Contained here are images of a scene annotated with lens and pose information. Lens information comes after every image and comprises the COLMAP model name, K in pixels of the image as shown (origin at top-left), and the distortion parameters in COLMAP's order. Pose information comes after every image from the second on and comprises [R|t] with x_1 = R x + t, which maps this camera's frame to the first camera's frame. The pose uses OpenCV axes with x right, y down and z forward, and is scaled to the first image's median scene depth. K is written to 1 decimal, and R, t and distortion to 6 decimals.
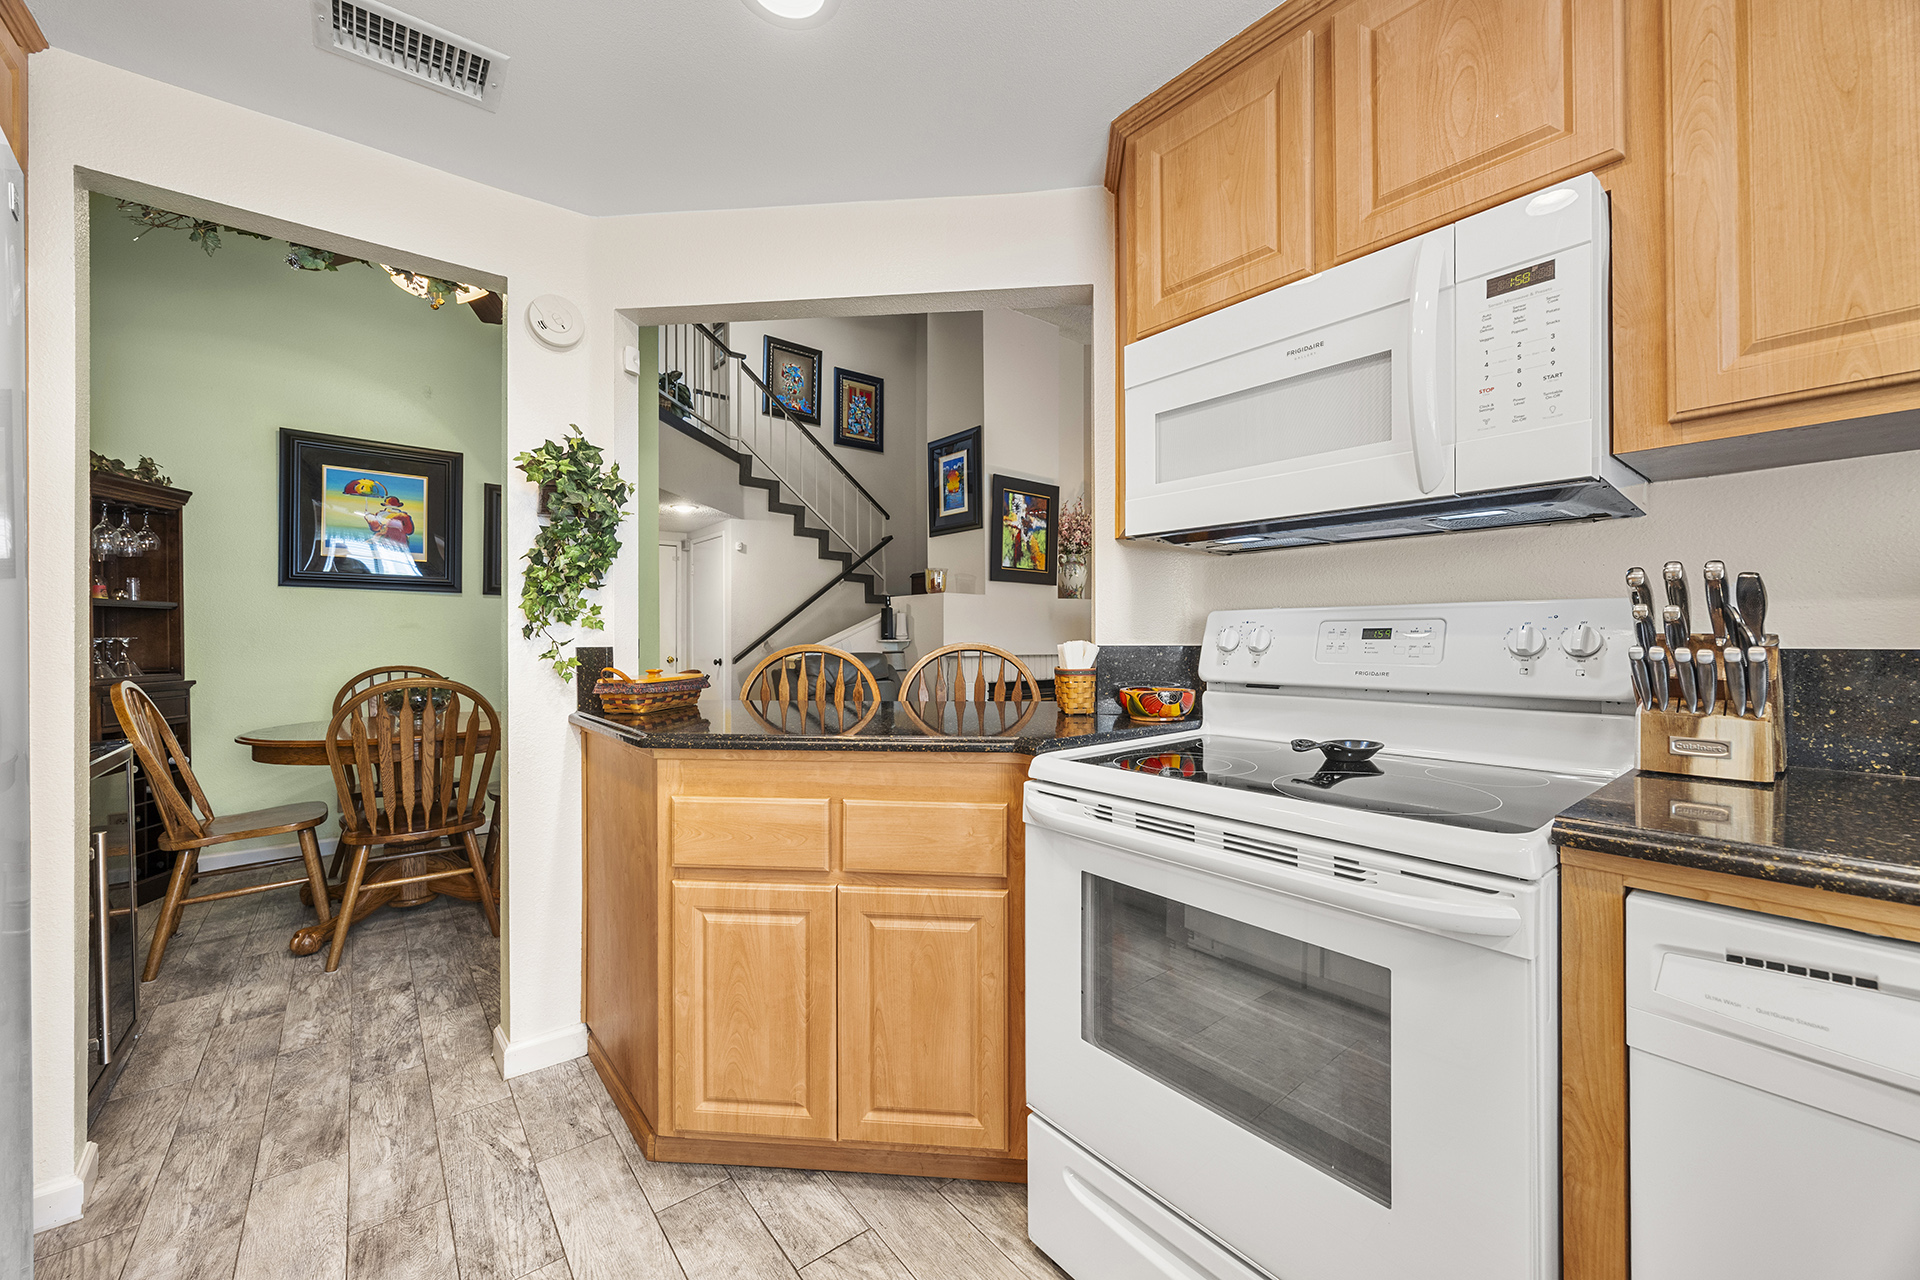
lens RADIAL K [[735.1, 0, 959.5], [0, 735.1, 635.6], [0, 0, 1]] dist [-0.001244, 0.000105]
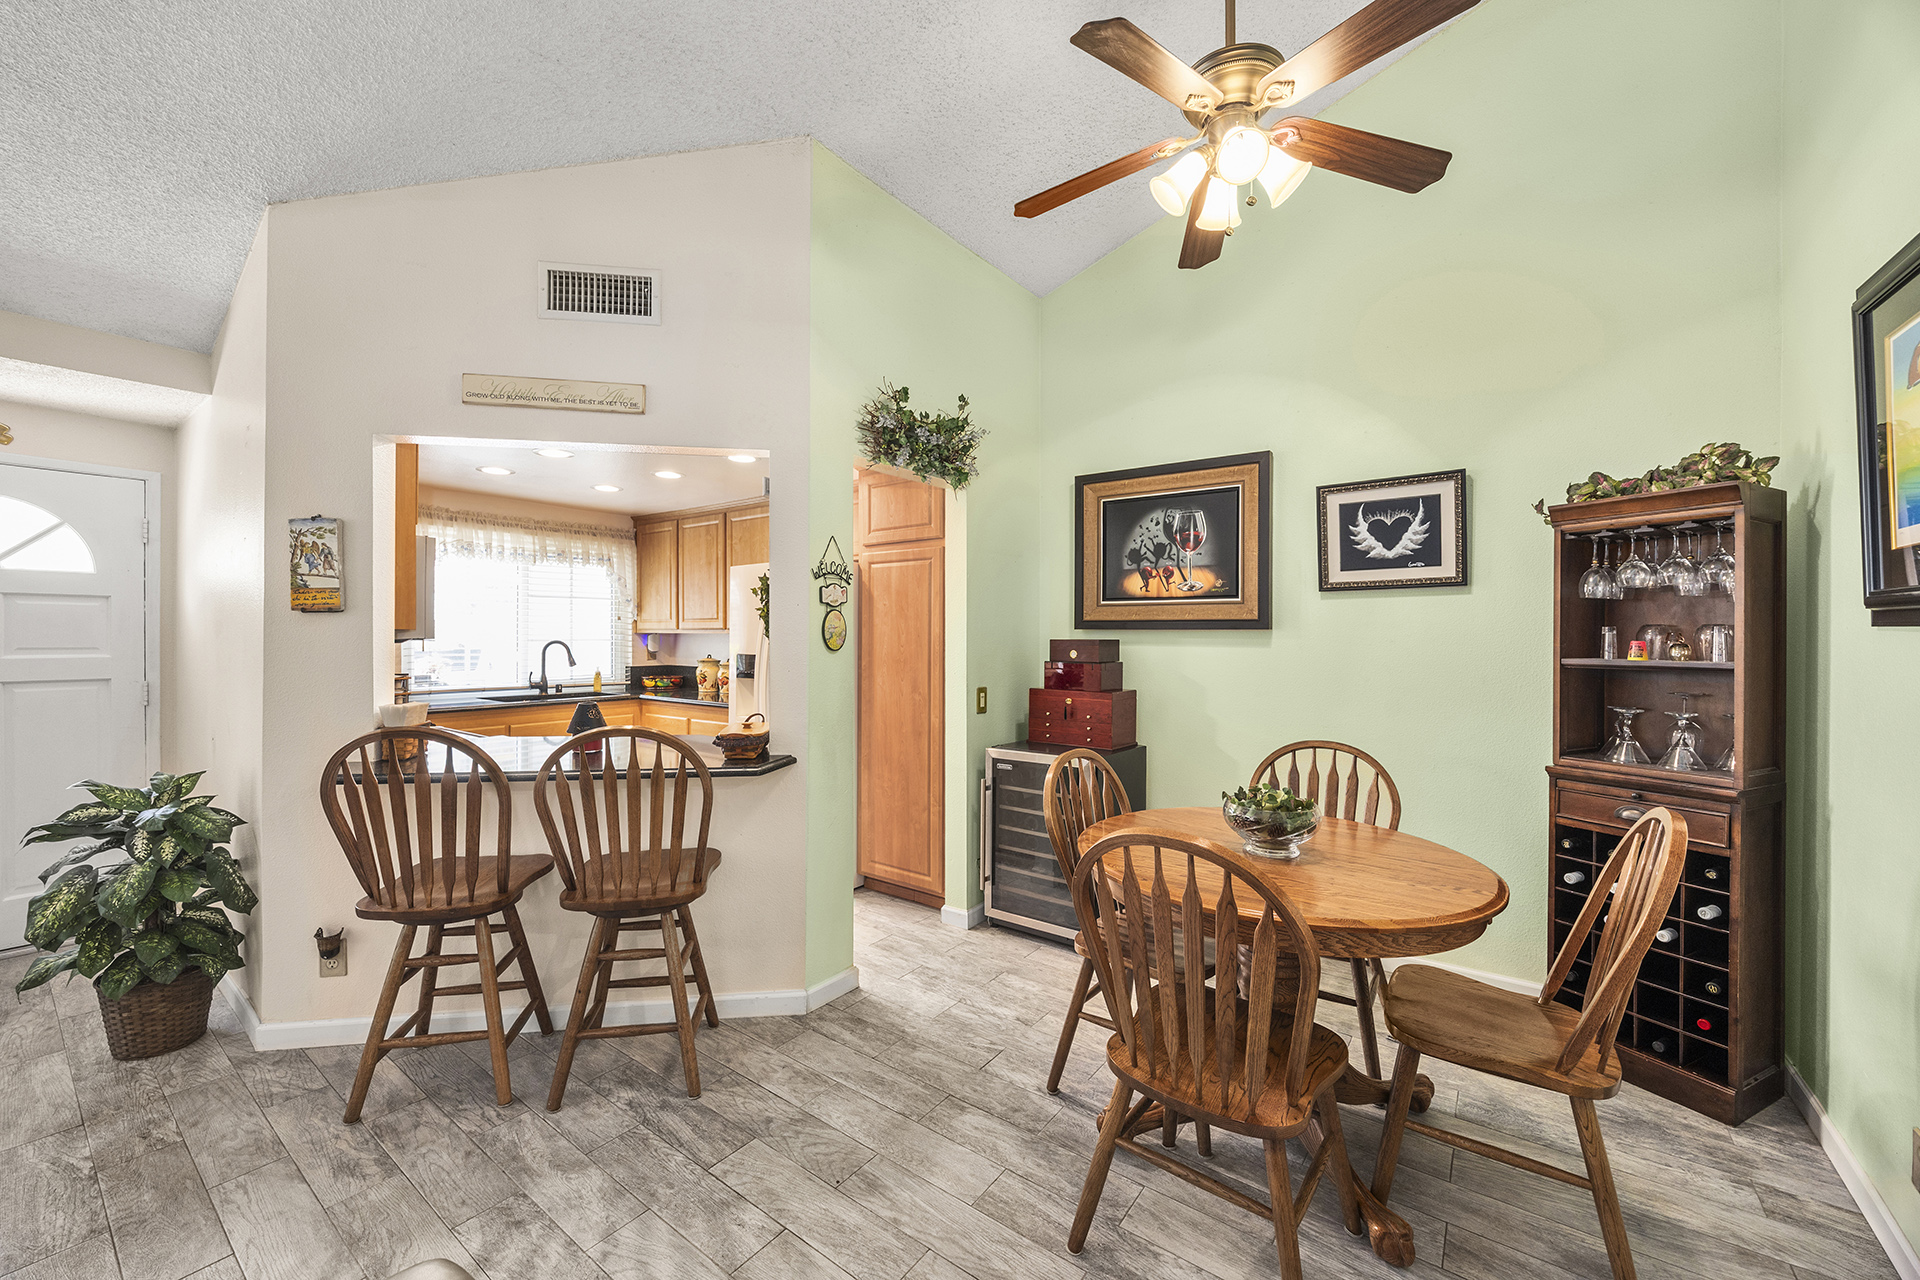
lens RADIAL K [[740.4, 0, 960.5], [0, 740.4, 635.6], [0, 0, 1]] dist [-0.000651, -0.000251]
pose [[-0.968240, -0.003716, -0.249994, -0.152185], [-0.003720, 0.999993, -0.000453, -0.035607], [0.249994, 0.000492, -0.968247, 0.795707]]
